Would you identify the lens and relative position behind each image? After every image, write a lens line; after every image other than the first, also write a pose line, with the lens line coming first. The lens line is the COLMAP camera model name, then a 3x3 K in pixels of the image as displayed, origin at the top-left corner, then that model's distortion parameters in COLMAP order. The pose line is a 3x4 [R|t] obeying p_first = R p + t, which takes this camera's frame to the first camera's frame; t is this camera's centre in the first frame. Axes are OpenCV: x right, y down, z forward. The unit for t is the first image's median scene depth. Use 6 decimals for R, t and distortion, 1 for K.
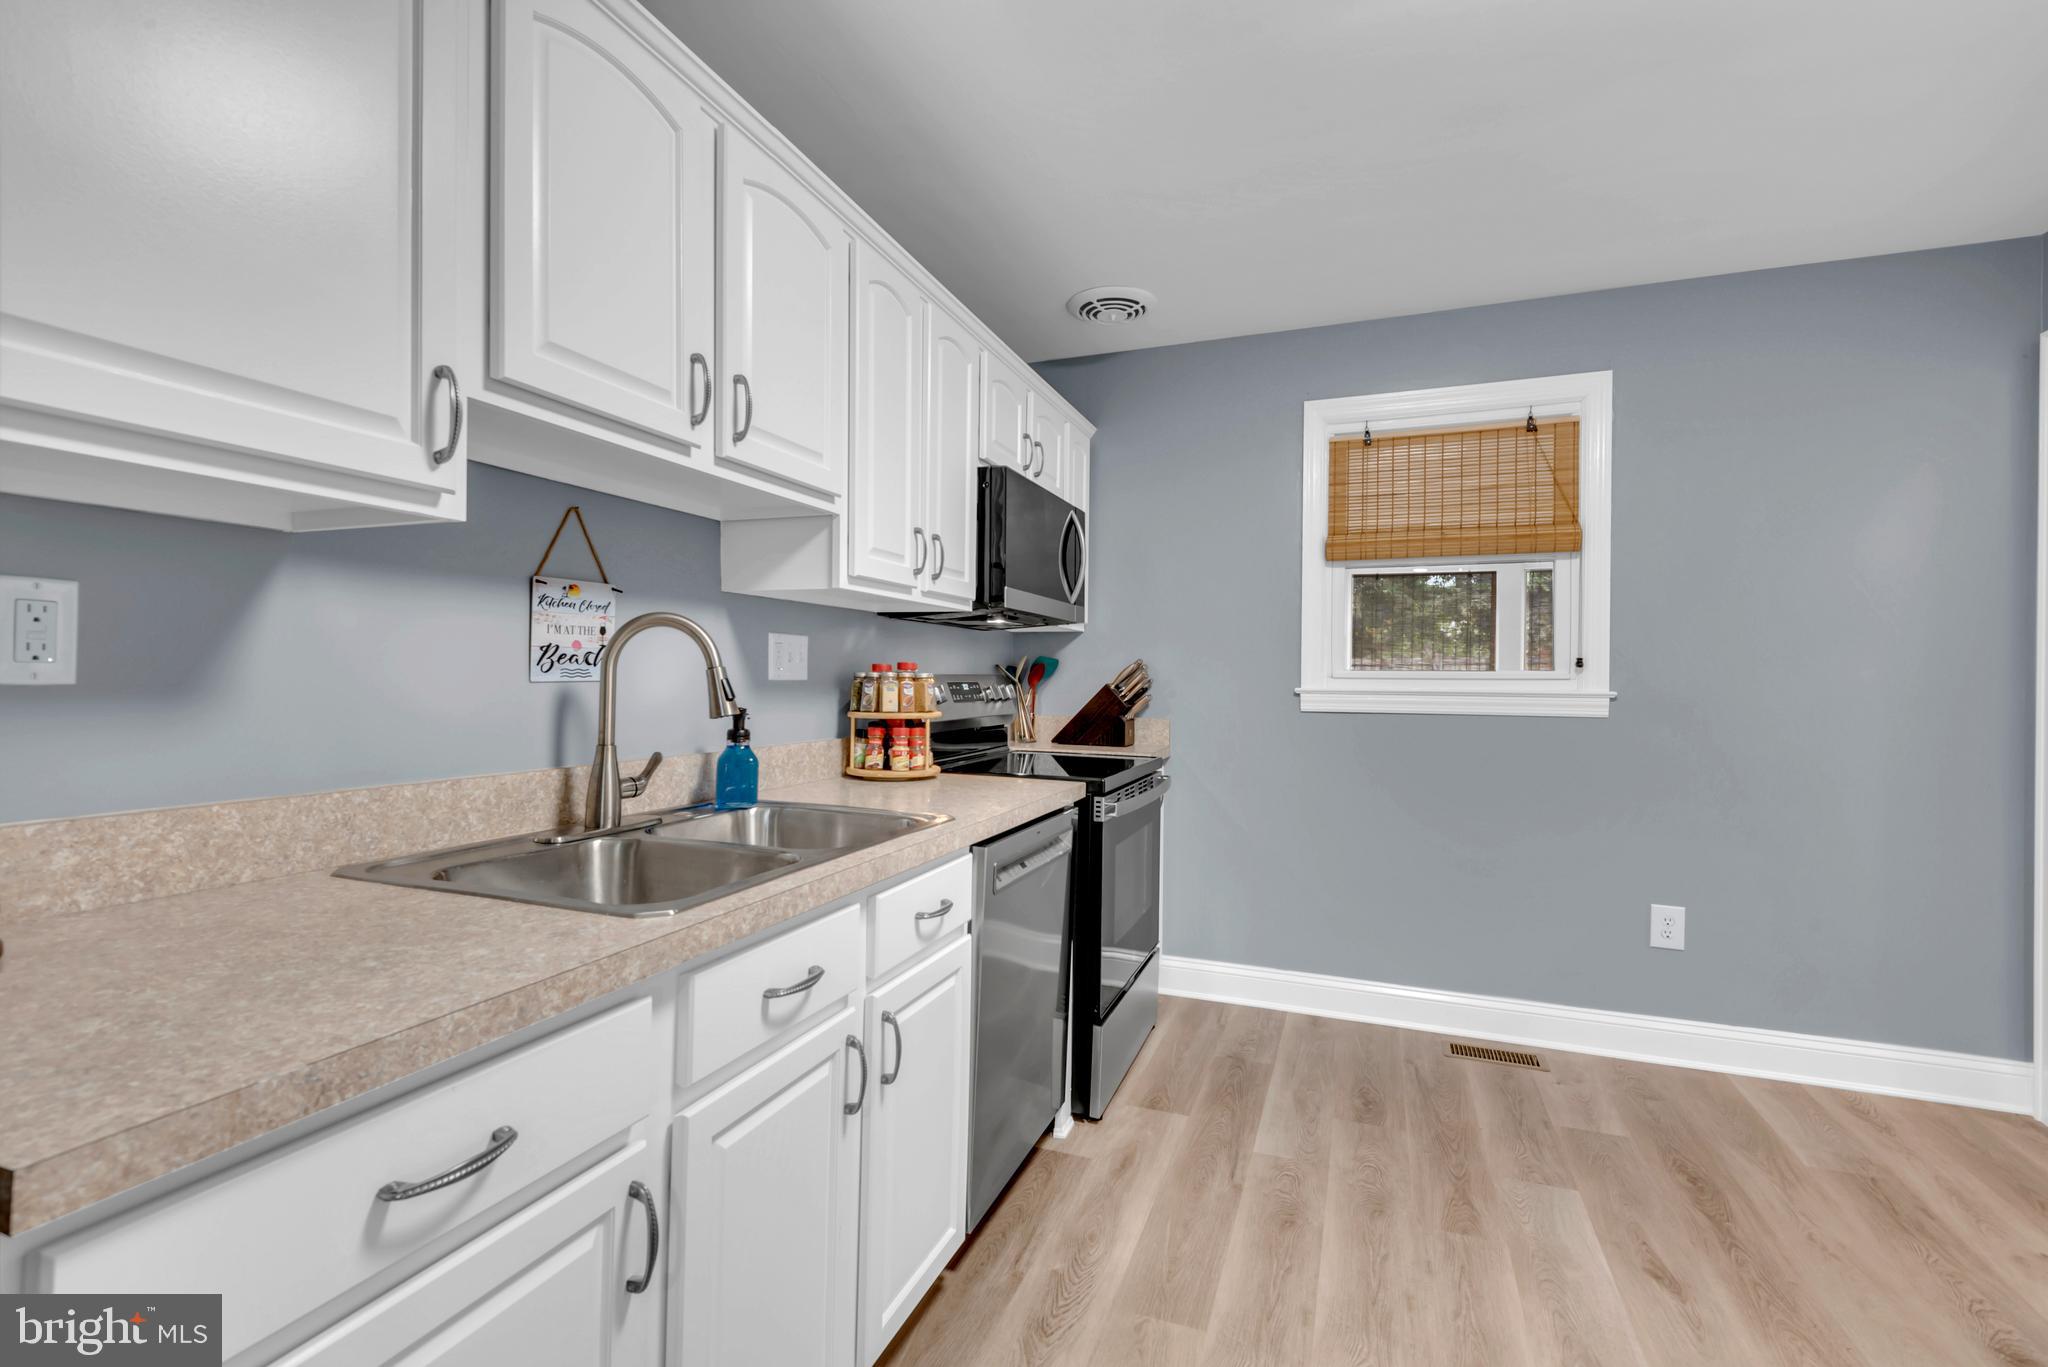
lens RADIAL K [[915.5, 0, 1025.6], [0, 915.5, 677.1], [0, 0, 1]] dist [0.029956, -0.016174]
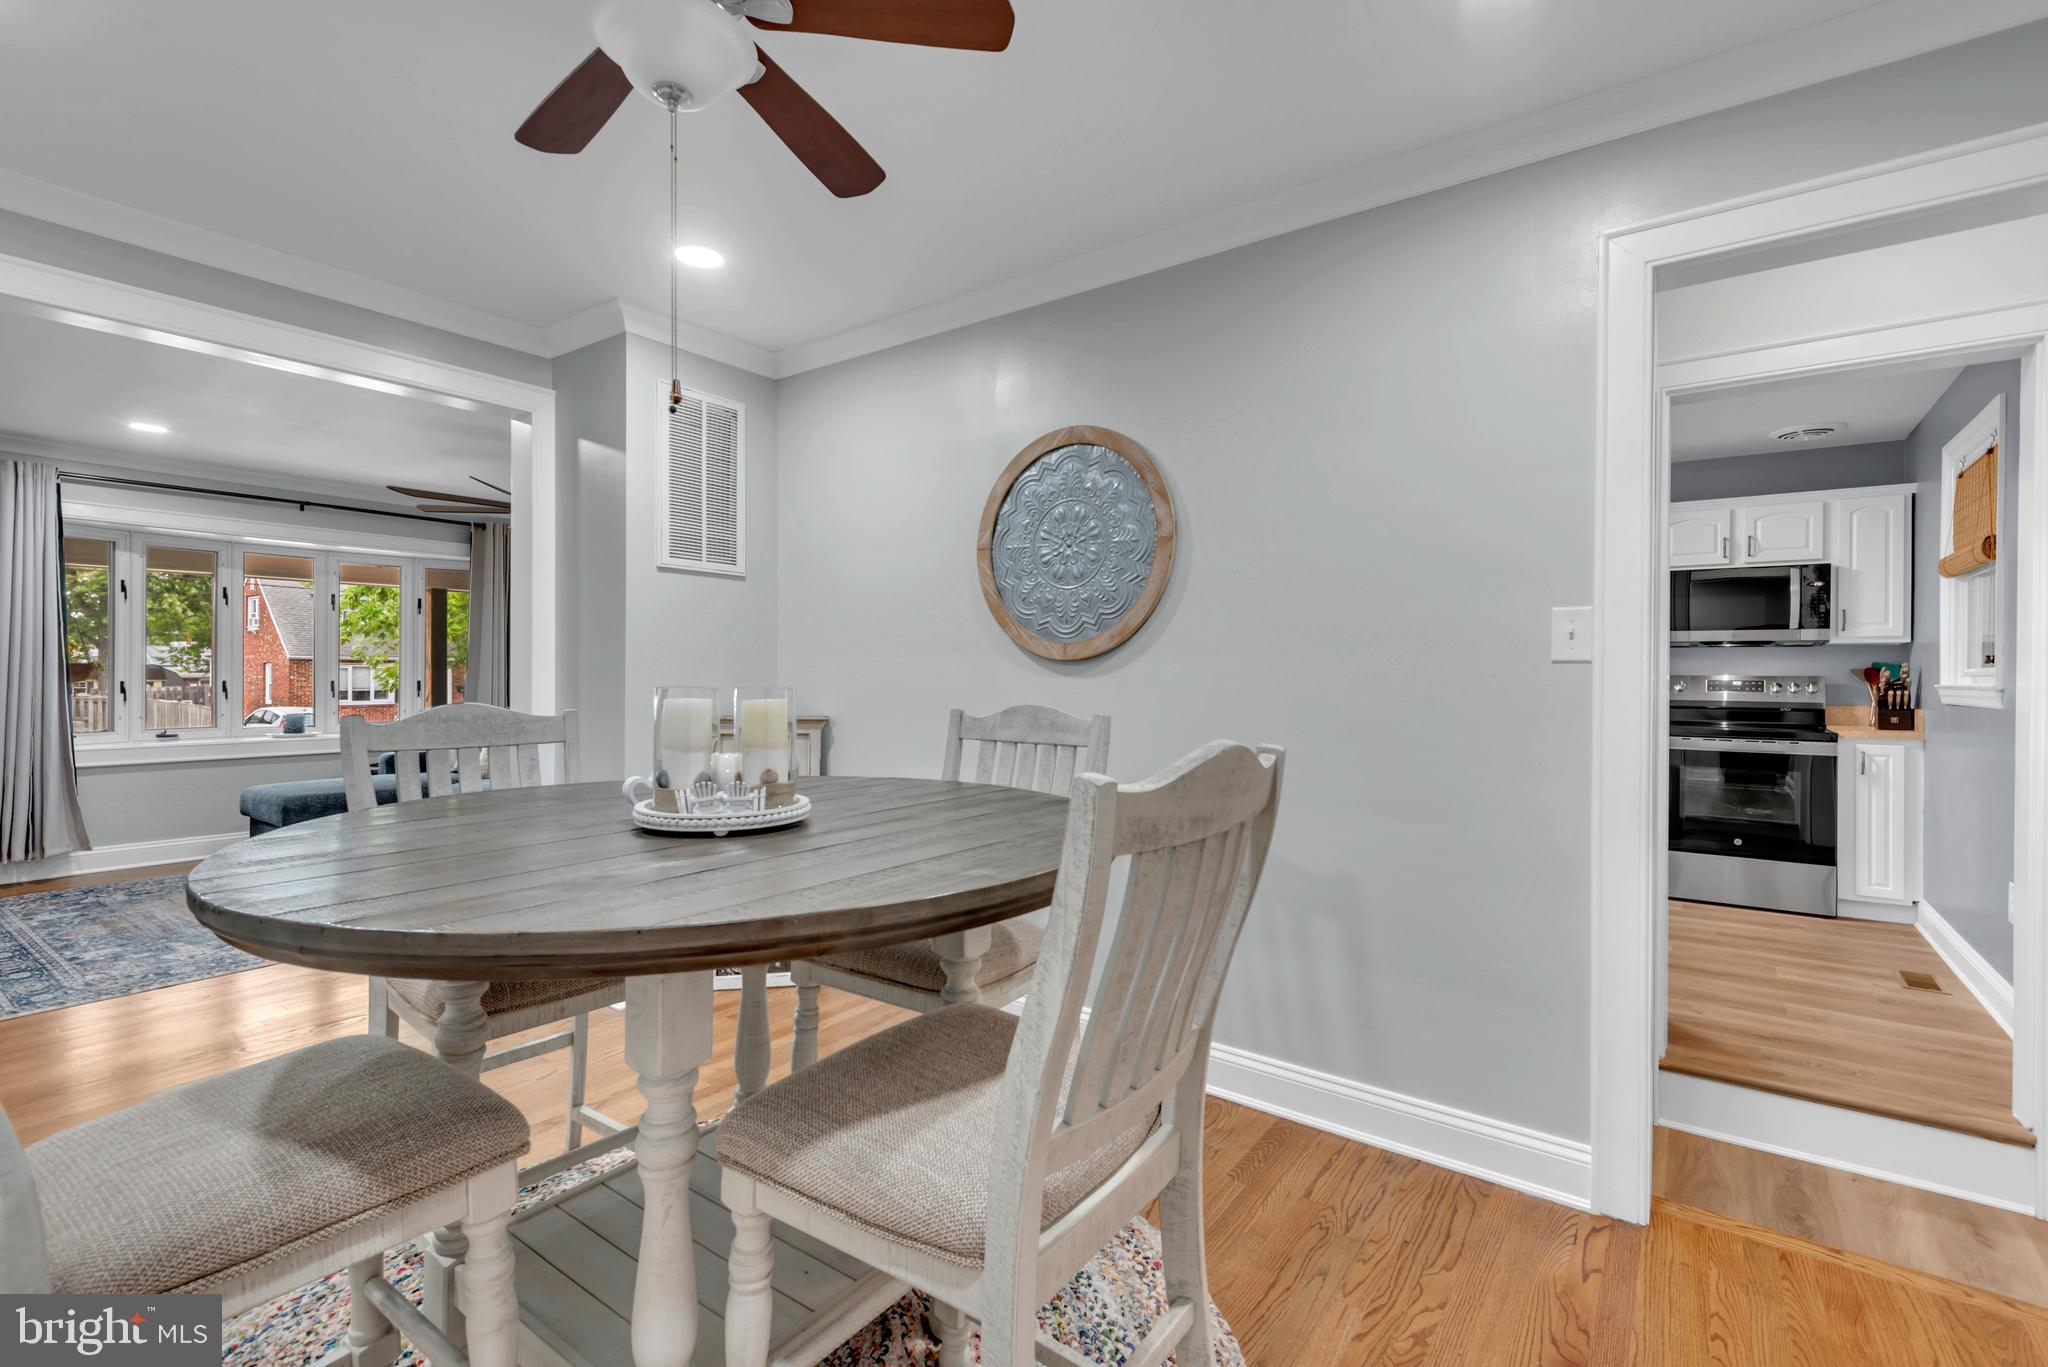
lens RADIAL K [[917.7, 0, 1024.0], [0, 917.7, 683.5], [0, 0, 1]] dist [0.026203, -0.016998]
pose [[-0.261810, -0.007292, -0.965092, 3.270865], [-0.011231, 0.999927, -0.004509, 0.056273], [0.965054, 0.009658, -0.261872, 0.289233]]
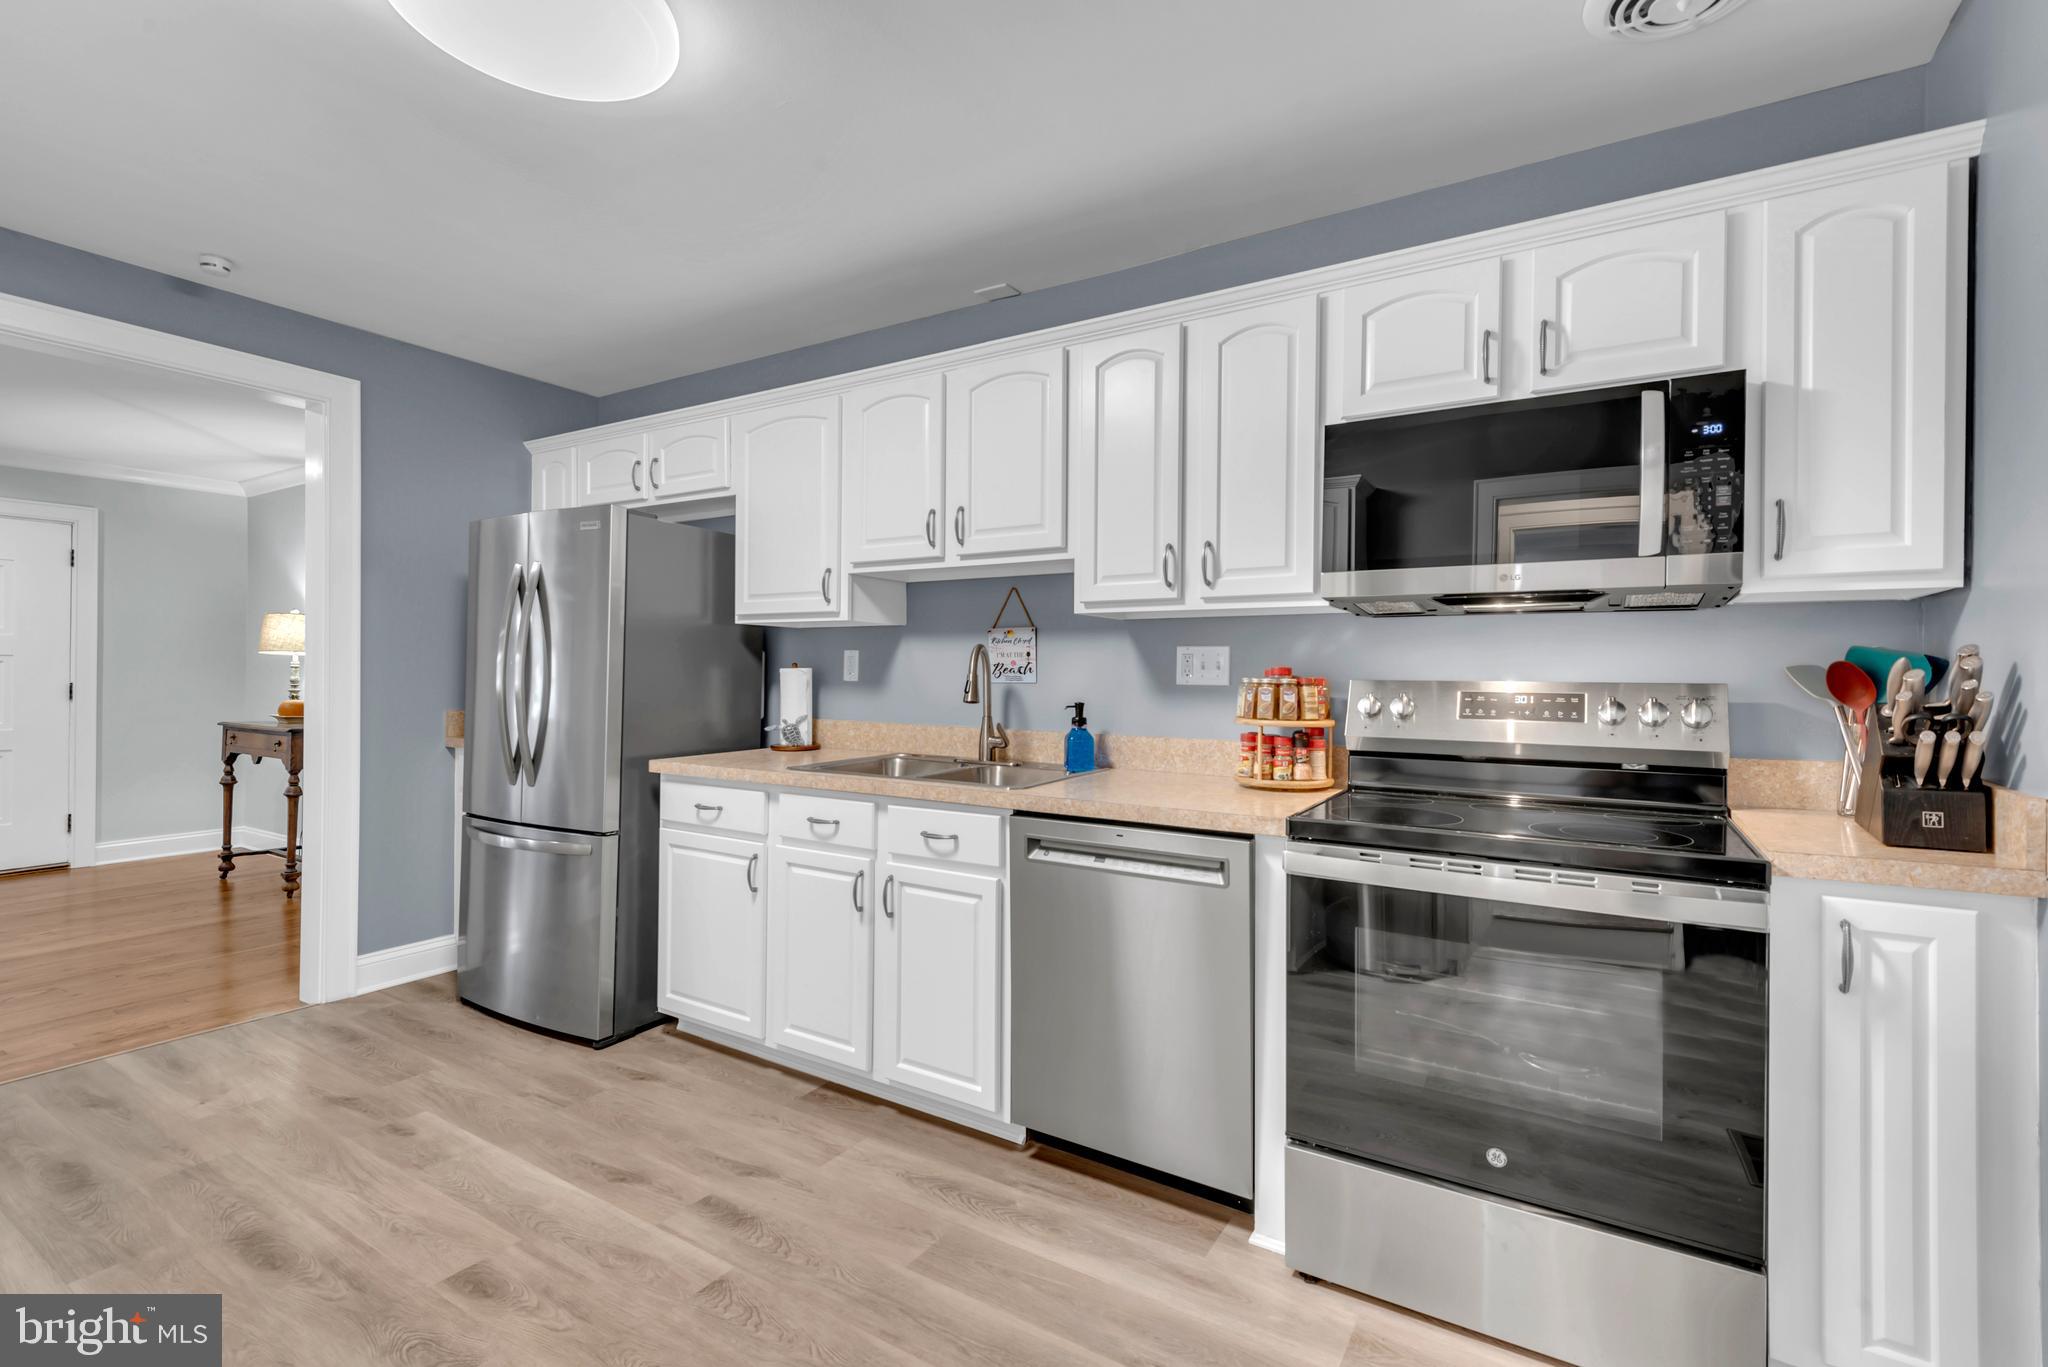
lens RADIAL K [[915.5, 0, 1025.6], [0, 915.5, 677.1], [0, 0, 1]] dist [0.029956, -0.016174]
pose [[-0.189624, -0.012390, -0.981779, 1.194335], [-0.014510, 0.999847, -0.009816, 0.009760], [0.981750, 0.012384, -0.189775, 1.270910]]
